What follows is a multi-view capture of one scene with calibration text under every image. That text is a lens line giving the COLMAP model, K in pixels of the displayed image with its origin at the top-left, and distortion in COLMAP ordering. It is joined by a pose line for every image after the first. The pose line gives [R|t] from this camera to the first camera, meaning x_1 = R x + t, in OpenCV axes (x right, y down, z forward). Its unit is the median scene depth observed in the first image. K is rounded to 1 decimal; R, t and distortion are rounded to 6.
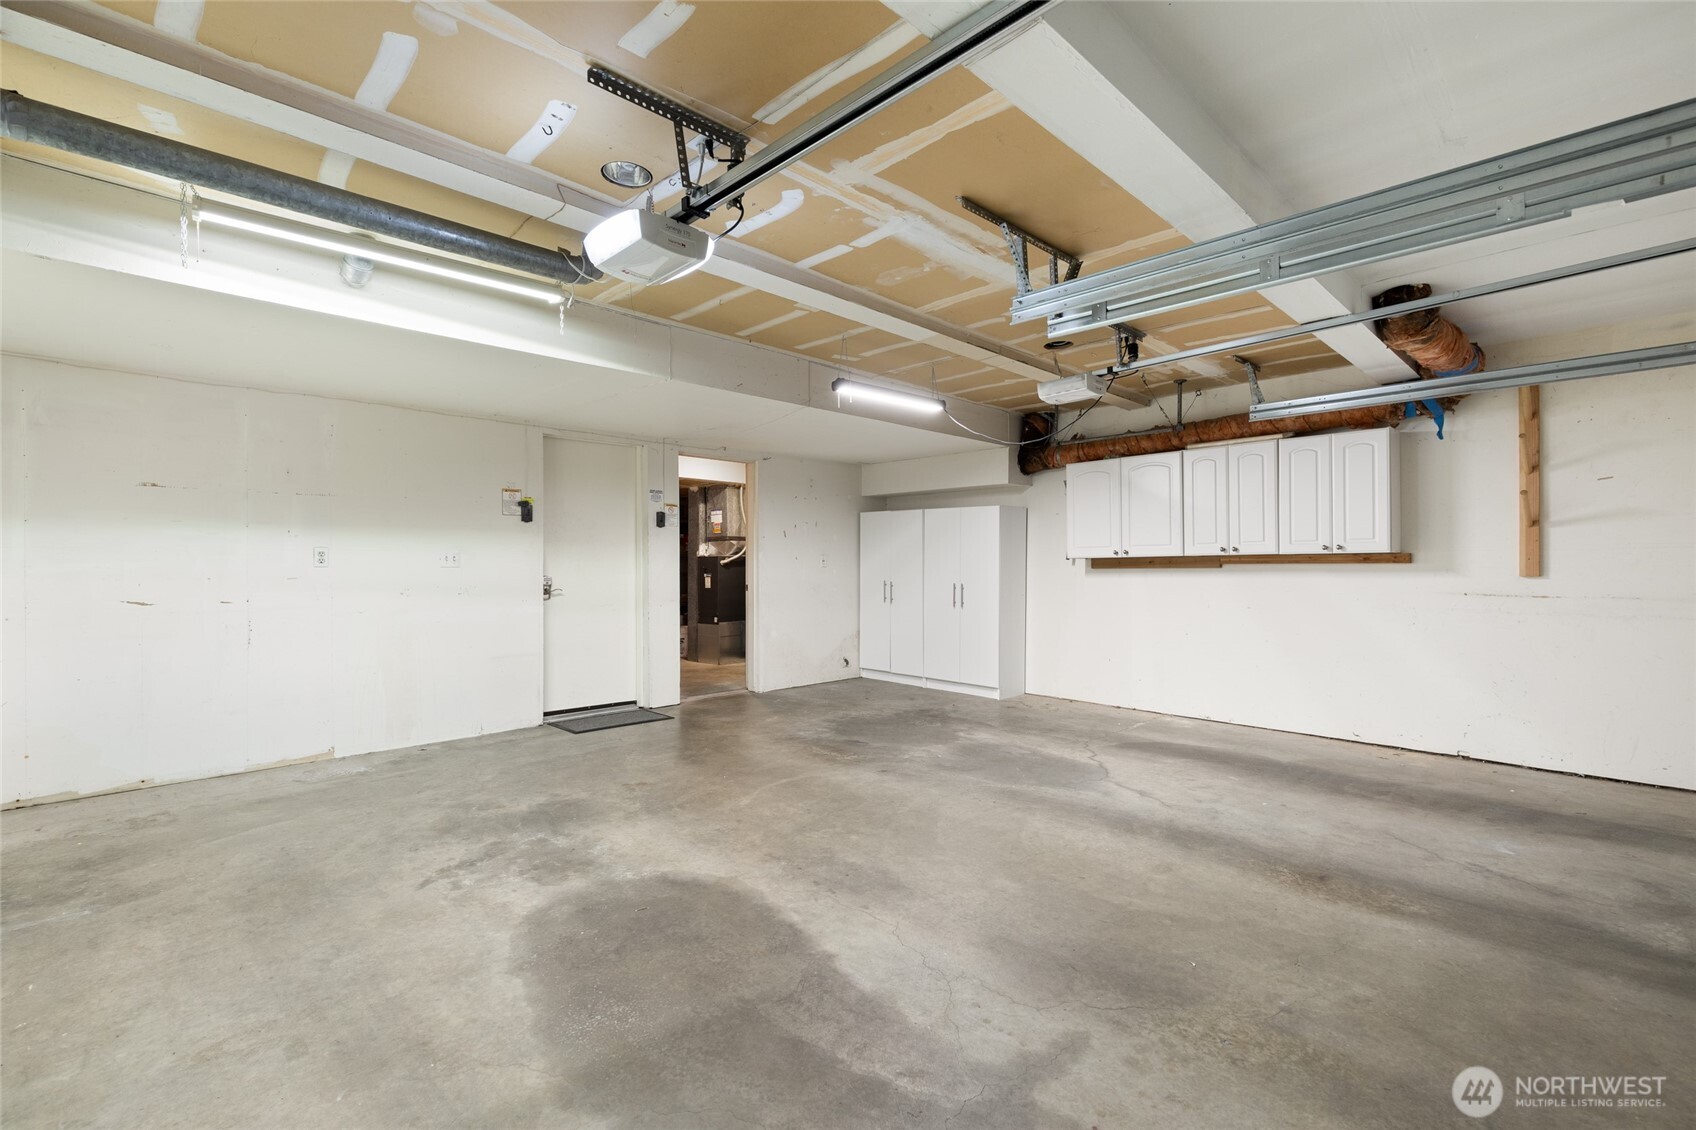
lens RADIAL K [[765.8, 0, 849.6], [0, 765.8, 560.8], [0, 0, 1]] dist [0.008922, -0.001646]
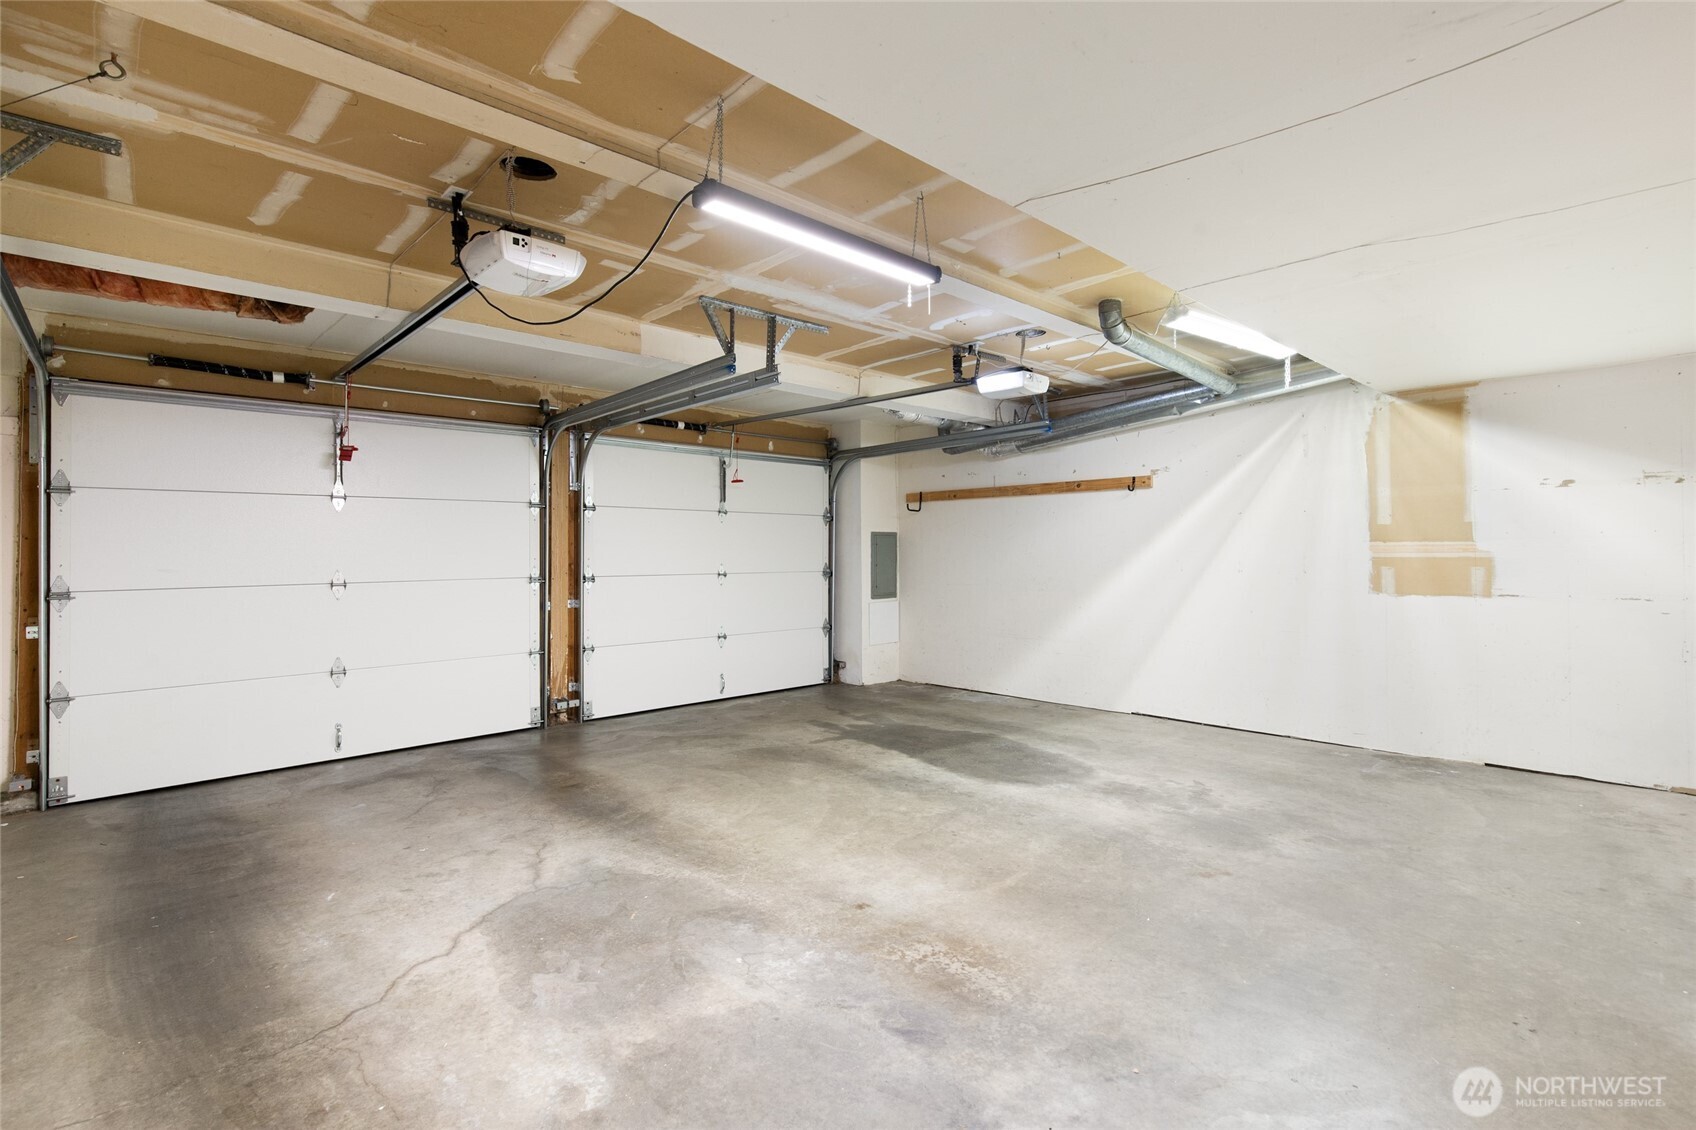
lens RADIAL K [[765.8, 0, 841.5], [0, 765.8, 549.6], [0, 0, 1]] dist [0.008922, -0.001646]
pose [[-0.998561, 0.006244, 0.053257, 0.032707], [0.005717, 0.999933, -0.010037, -0.007136], [-0.053316, -0.009719, -0.998530, 2.074457]]
